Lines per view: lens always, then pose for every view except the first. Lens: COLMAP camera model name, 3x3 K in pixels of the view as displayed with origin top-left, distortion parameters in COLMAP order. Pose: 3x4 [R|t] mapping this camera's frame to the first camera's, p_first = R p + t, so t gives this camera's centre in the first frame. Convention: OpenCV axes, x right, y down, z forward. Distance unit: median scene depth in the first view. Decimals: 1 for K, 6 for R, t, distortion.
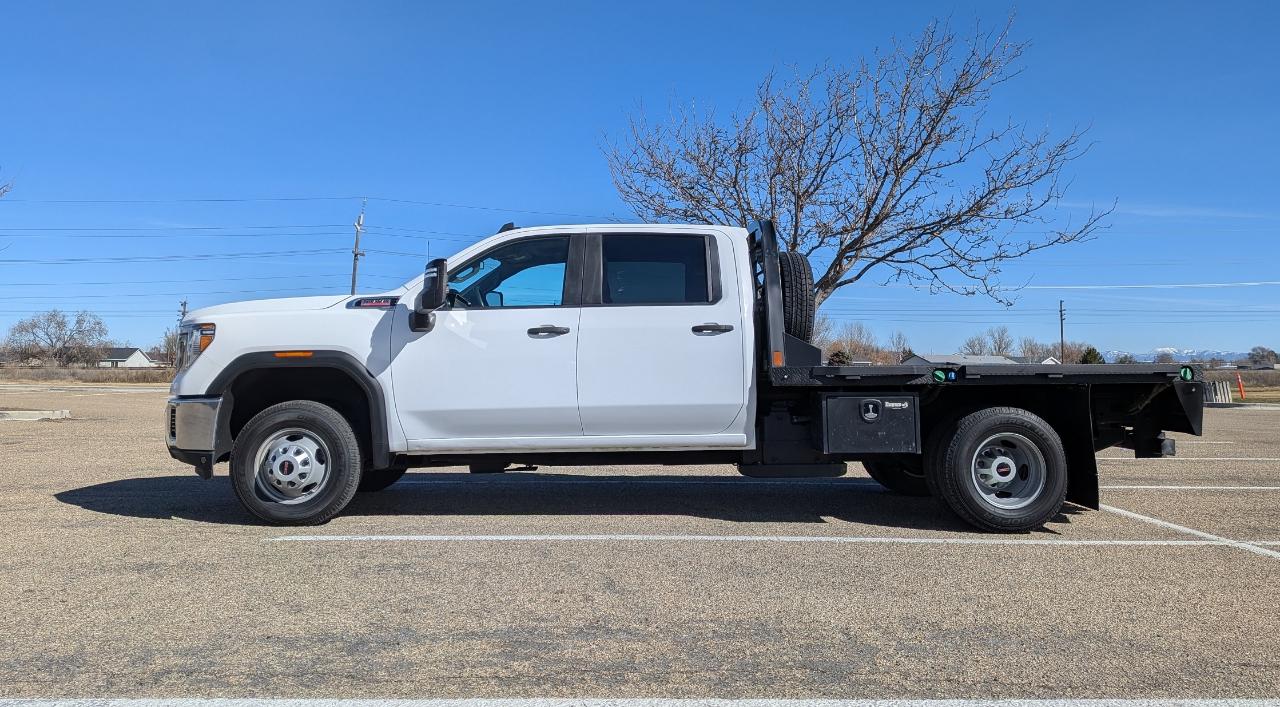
lens RADIAL K [[1066.6, 0, 574.0], [0, 1066.6, 265.6], [0, 0, 1]] dist [0.082196, 0.000190]
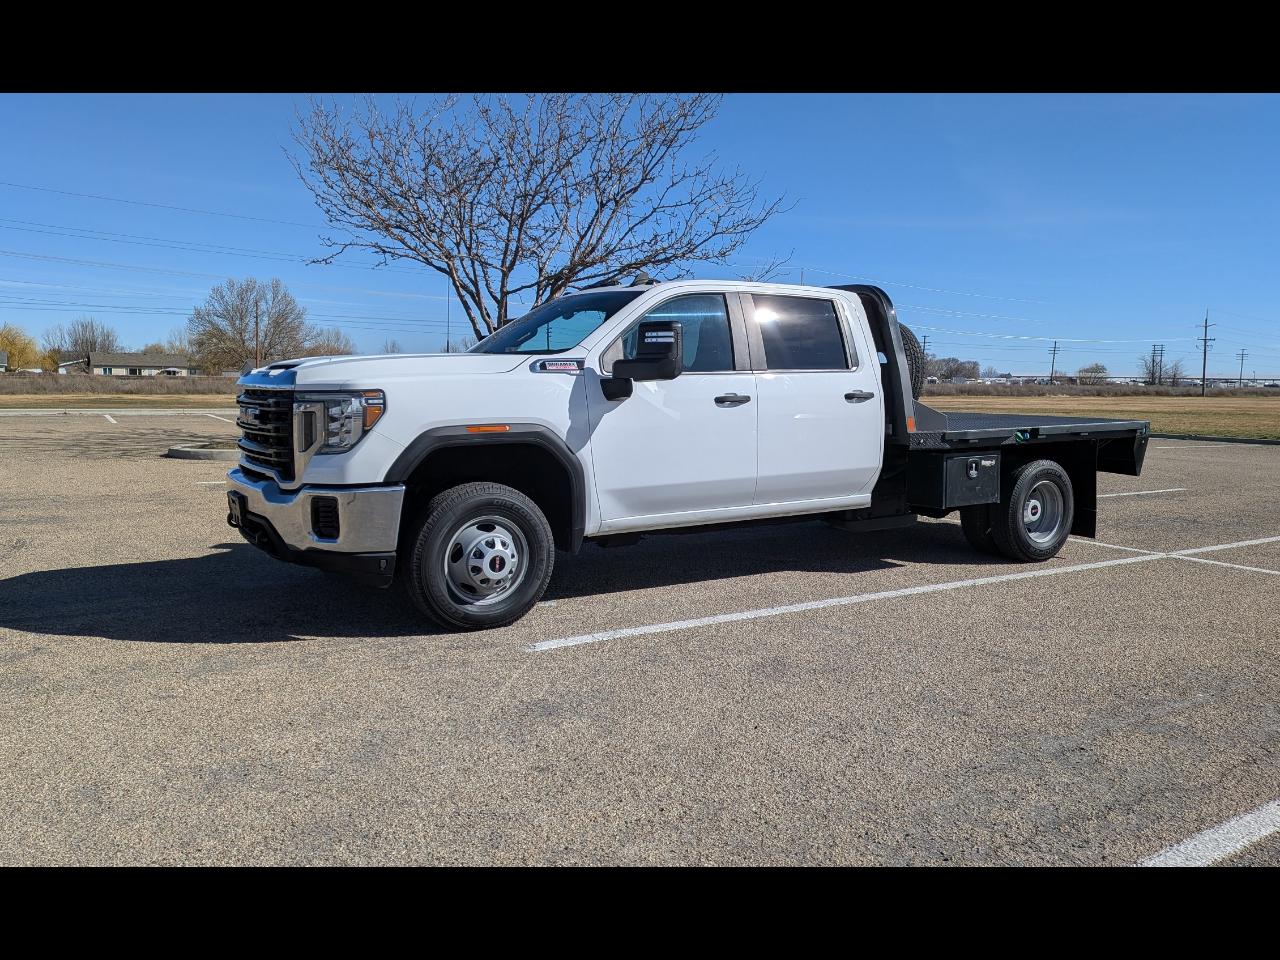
lens RADIAL K [[1079.7, 0, 640.0], [0, 1079.7, 480.0], [0, 0, 1]] dist [0.109419, -0.211370]
pose [[0.825018, -0.048627, 0.563011, -0.634632], [-0.062905, 0.982197, 0.177010, -0.032726], [-0.561595, -0.181453, 0.807271, 0.260576]]
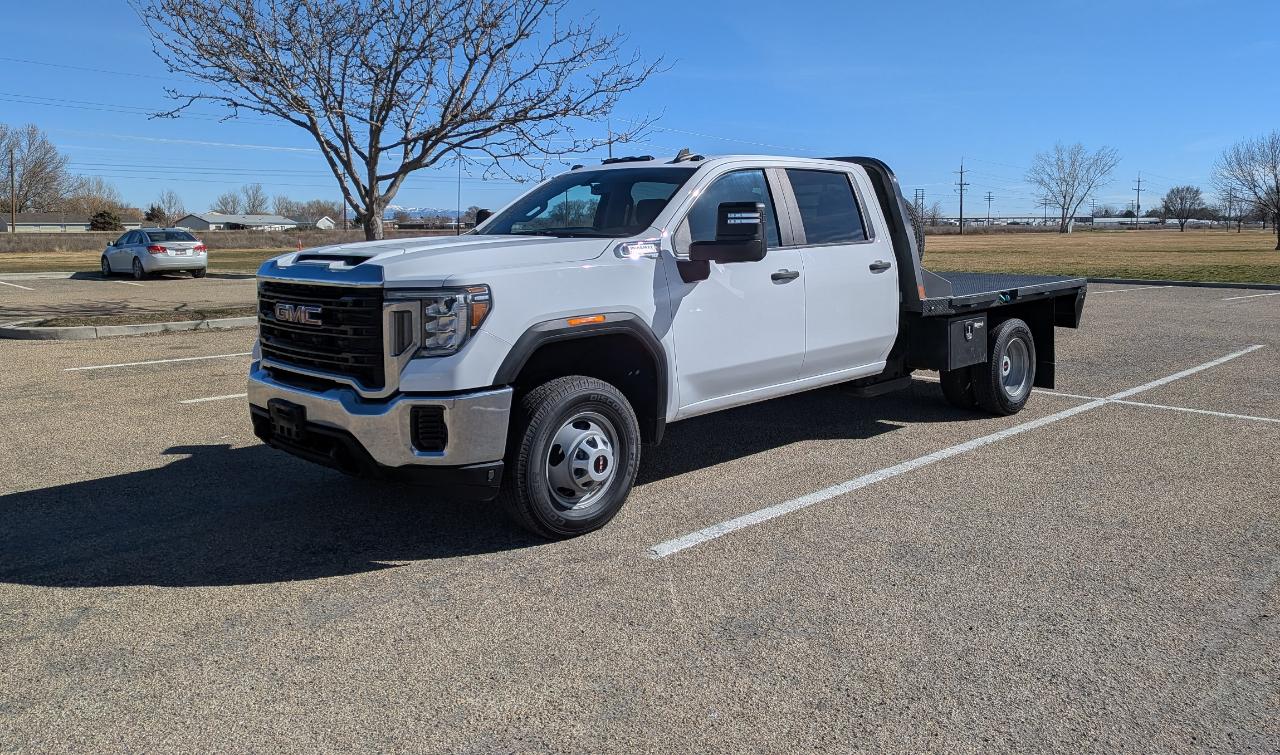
lens RADIAL K [[1058.3, 0, 668.8], [0, 1058.3, 297.7], [0, 0, 1]] dist [0.108492, -0.184982]
pose [[0.668841, -0.062273, 0.740793, -0.785289], [-0.064924, 0.987785, 0.141654, -0.045009], [-0.740565, -0.142840, 0.656628, 0.460699]]
